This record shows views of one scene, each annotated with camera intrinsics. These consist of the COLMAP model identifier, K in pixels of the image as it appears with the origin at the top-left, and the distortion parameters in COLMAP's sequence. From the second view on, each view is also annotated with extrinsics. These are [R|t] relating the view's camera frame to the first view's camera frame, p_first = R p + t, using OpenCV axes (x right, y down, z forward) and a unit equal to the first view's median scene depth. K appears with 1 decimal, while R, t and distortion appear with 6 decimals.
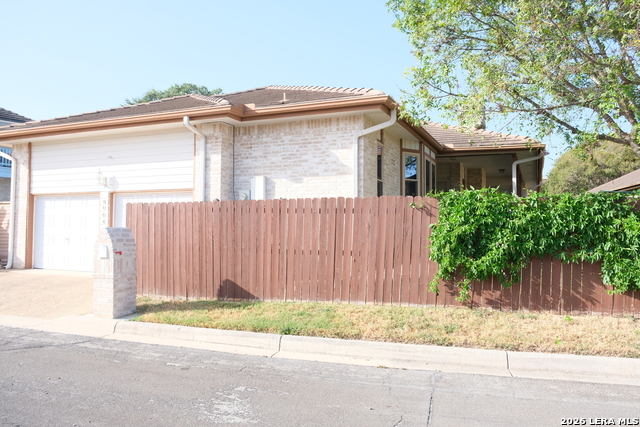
lens RADIAL K [[515.3, 0, 319.4], [0, 515.3, 218.6], [0, 0, 1]] dist [0.016865, 0.016306]
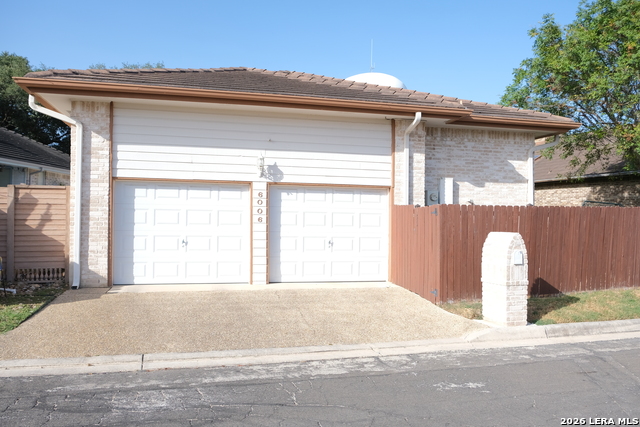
lens RADIAL K [[515.3, 0, 319.9], [0, 515.3, 210.8], [0, 0, 1]] dist [0.016865, 0.016306]
pose [[0.761242, 0.015009, 0.648295, -0.976678], [-0.021469, 0.999767, 0.002062, -0.013080], [-0.648113, -0.015488, 0.761387, 0.374673]]
